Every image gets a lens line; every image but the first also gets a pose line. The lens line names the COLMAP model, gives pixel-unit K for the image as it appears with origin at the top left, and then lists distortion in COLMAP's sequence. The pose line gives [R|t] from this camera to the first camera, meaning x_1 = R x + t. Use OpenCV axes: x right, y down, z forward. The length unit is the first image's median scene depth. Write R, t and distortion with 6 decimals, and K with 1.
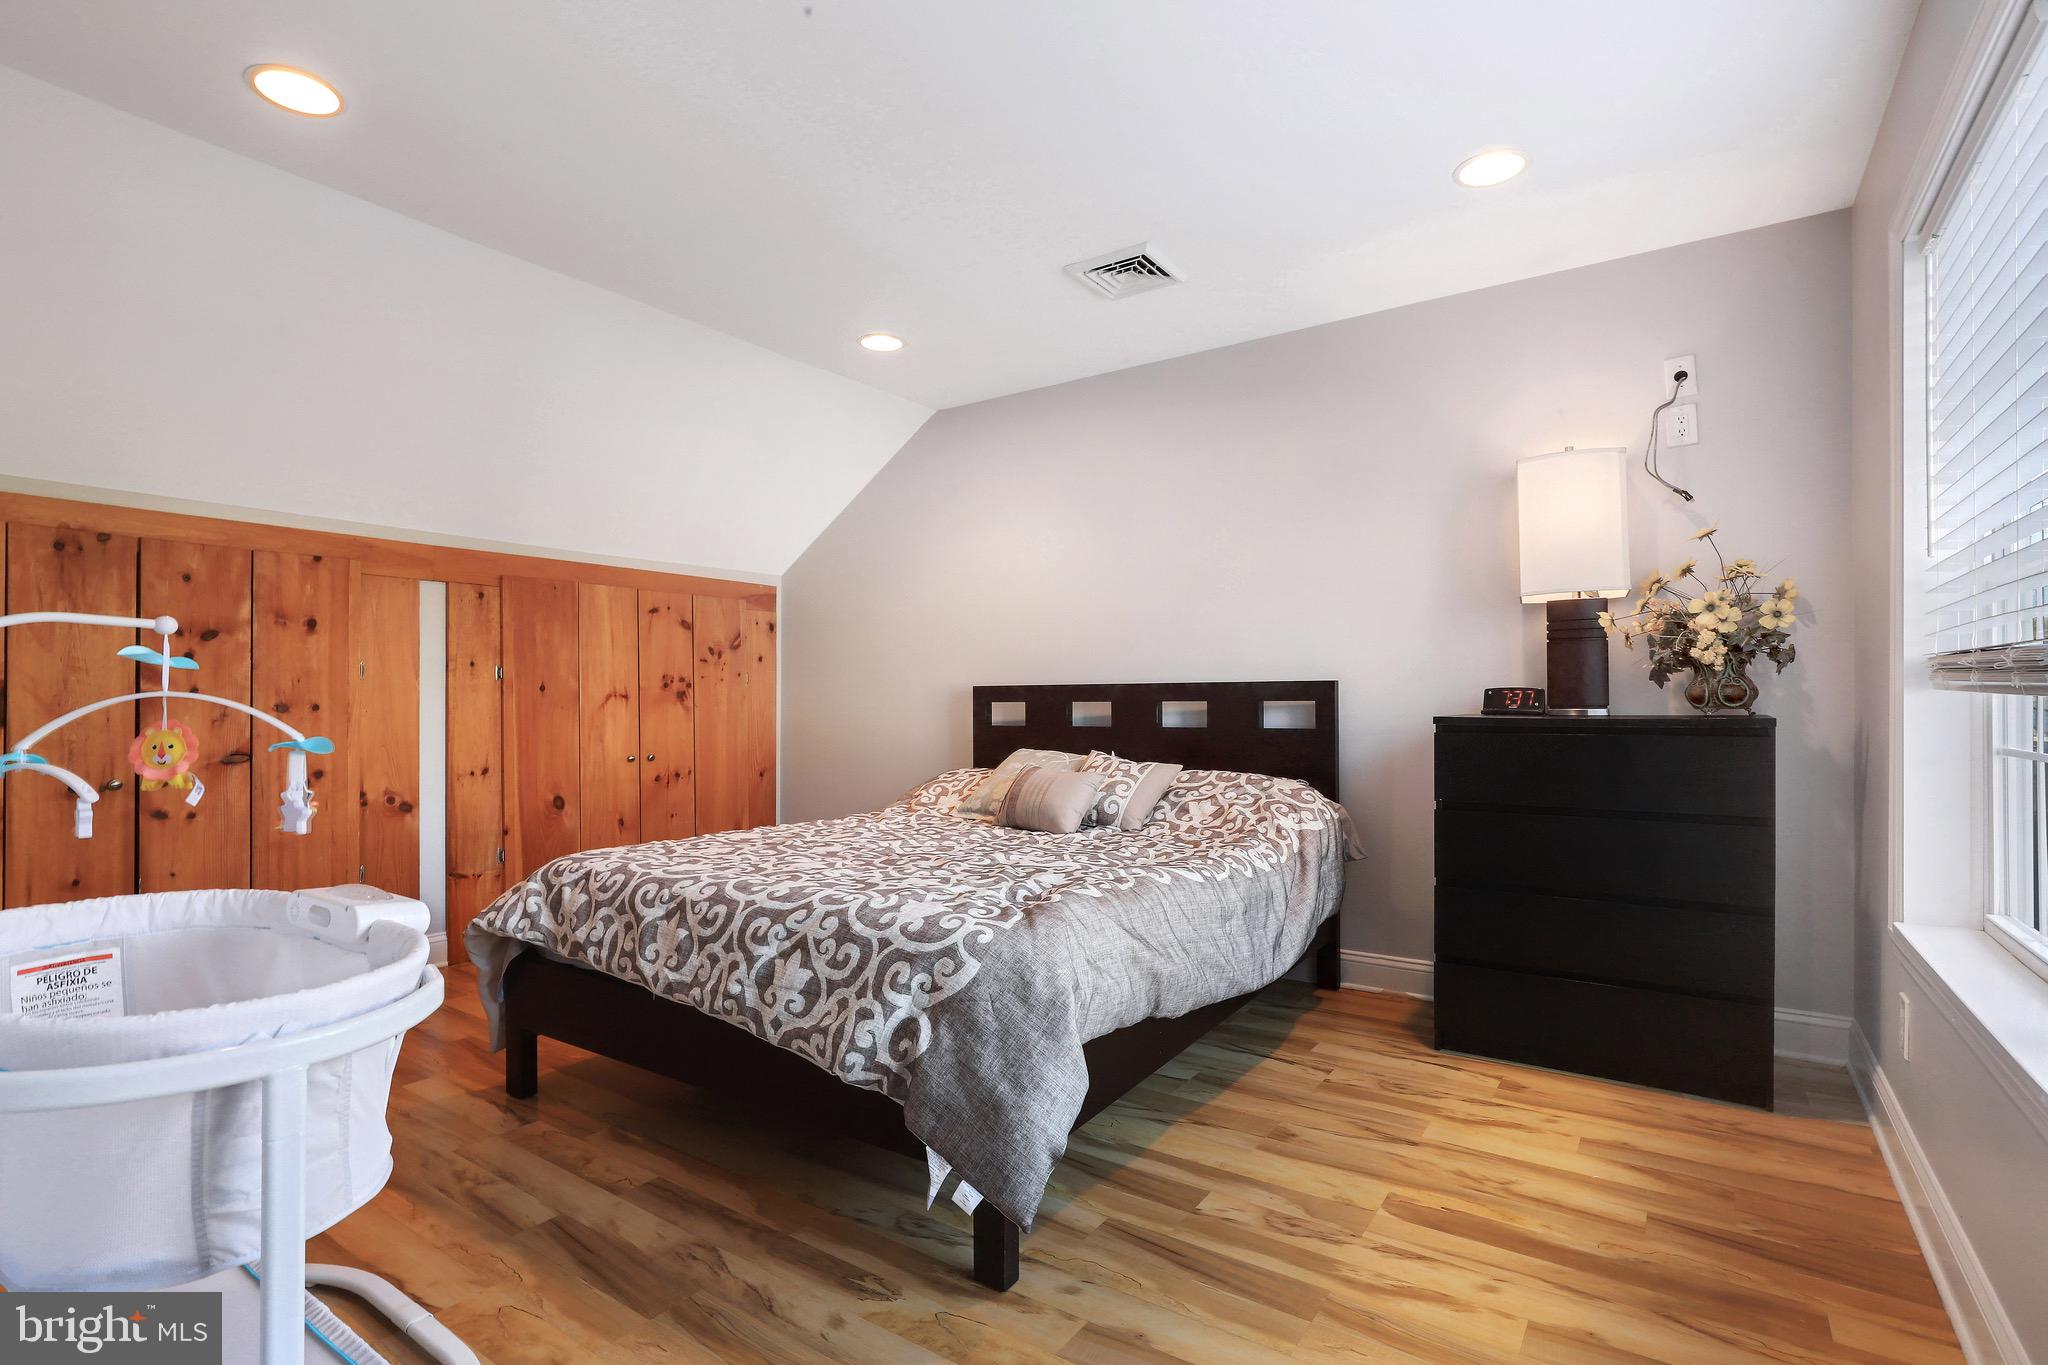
lens RADIAL K [[964.3, 0, 1024.0], [0, 964.3, 682.5], [0, 0, 1]] dist [0.001404, 0.000155]
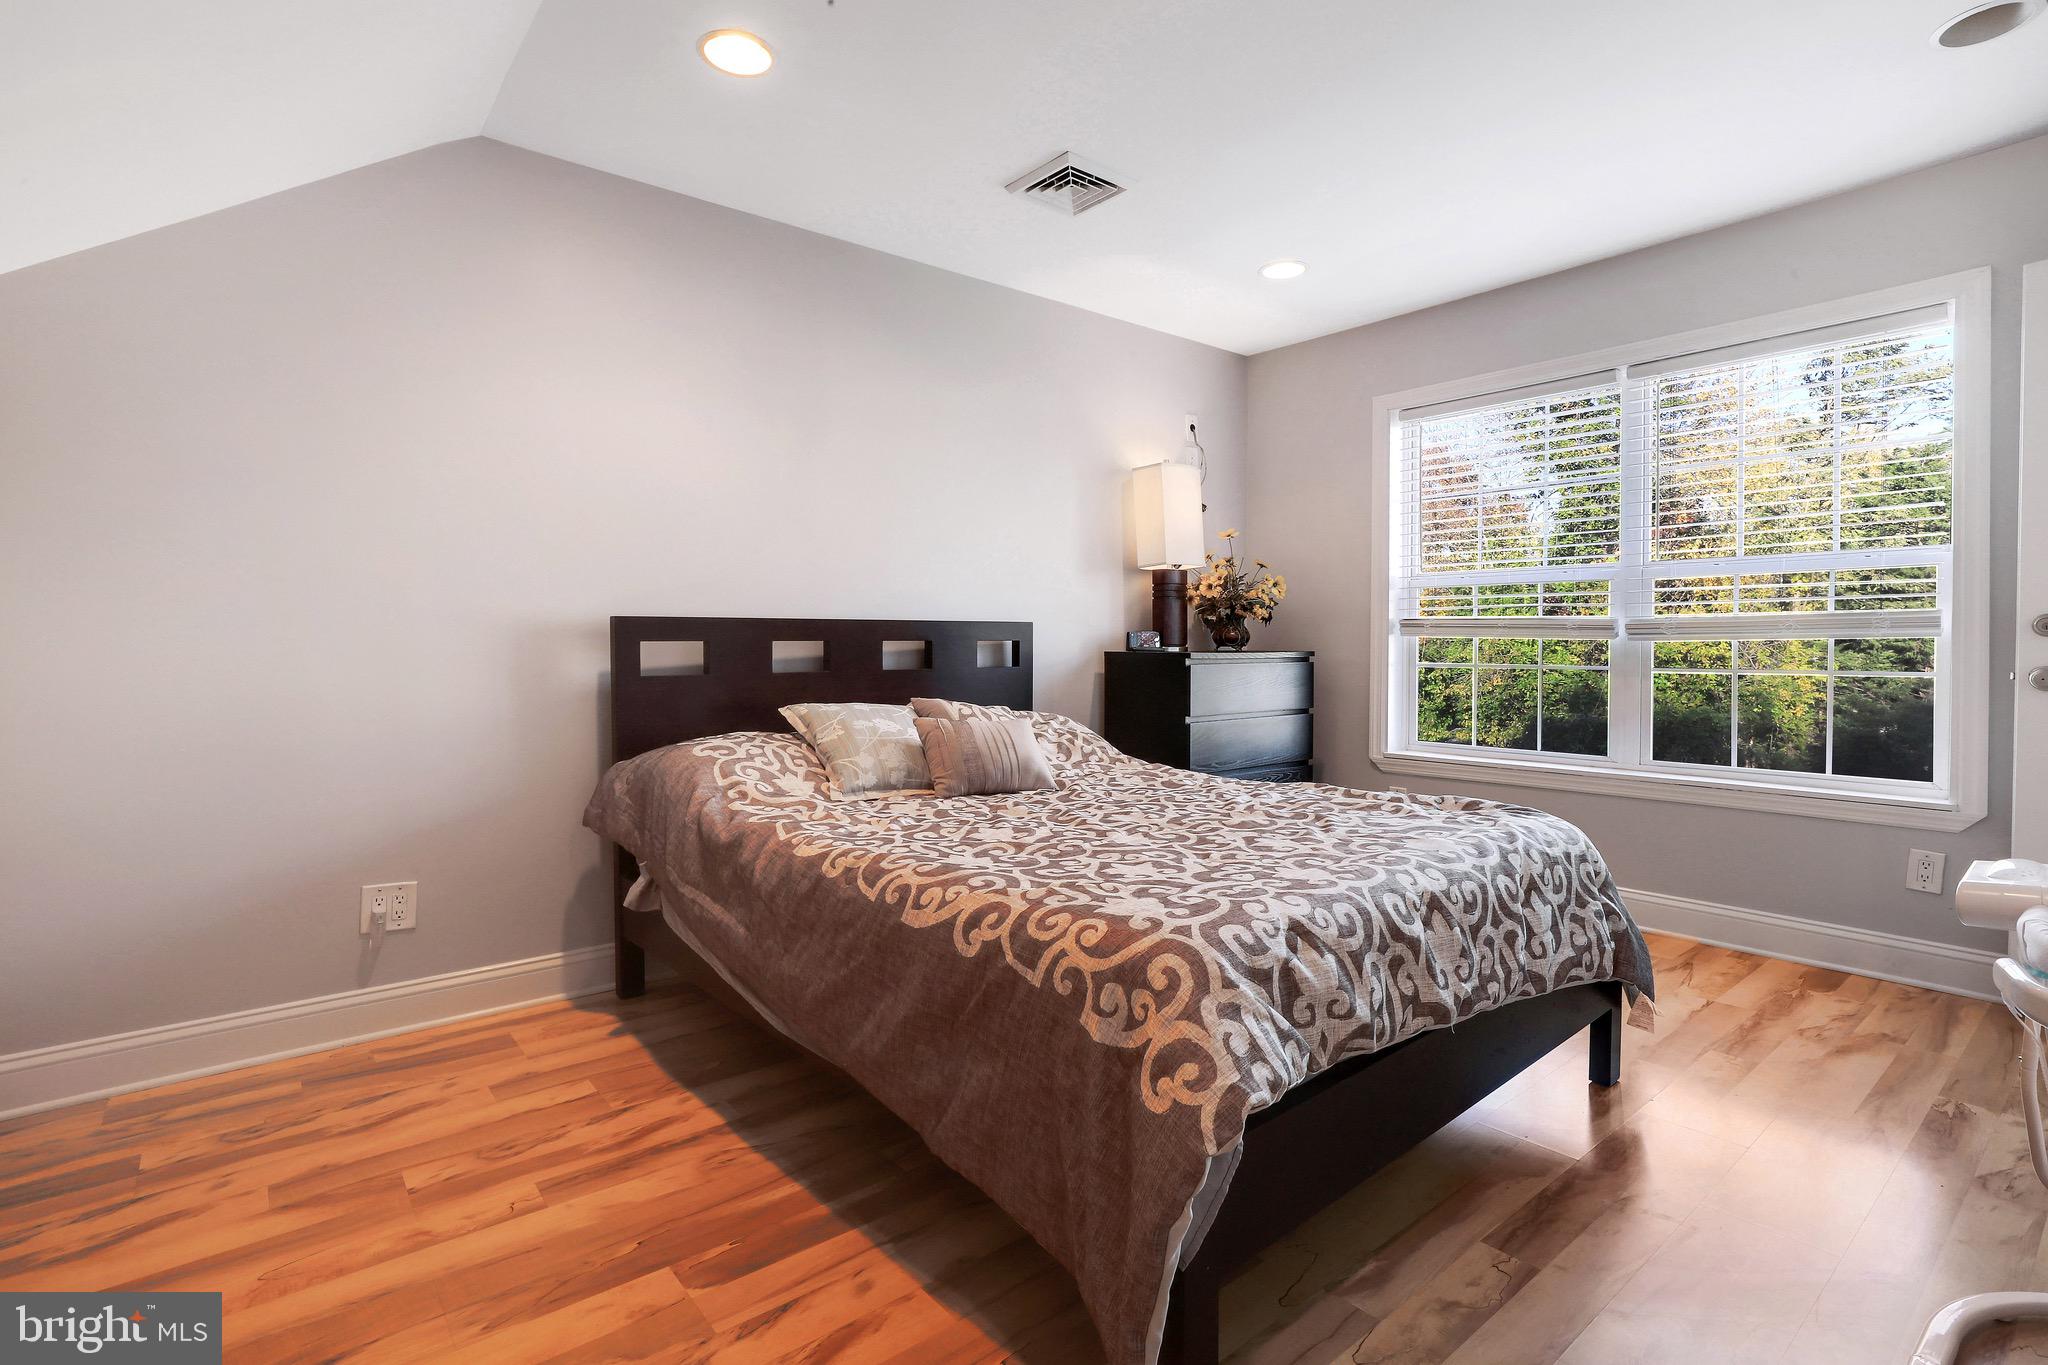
lens RADIAL K [[974.2, 0, 1034.7], [0, 974.2, 649.7], [0, 0, 1]] dist [-0.003054, 0.000276]
pose [[0.270101, -0.007934, 0.962799, -0.858625], [-0.019161, 0.999724, 0.013613, 0.017393], [-0.962641, -0.022125, 0.269874, 0.795562]]
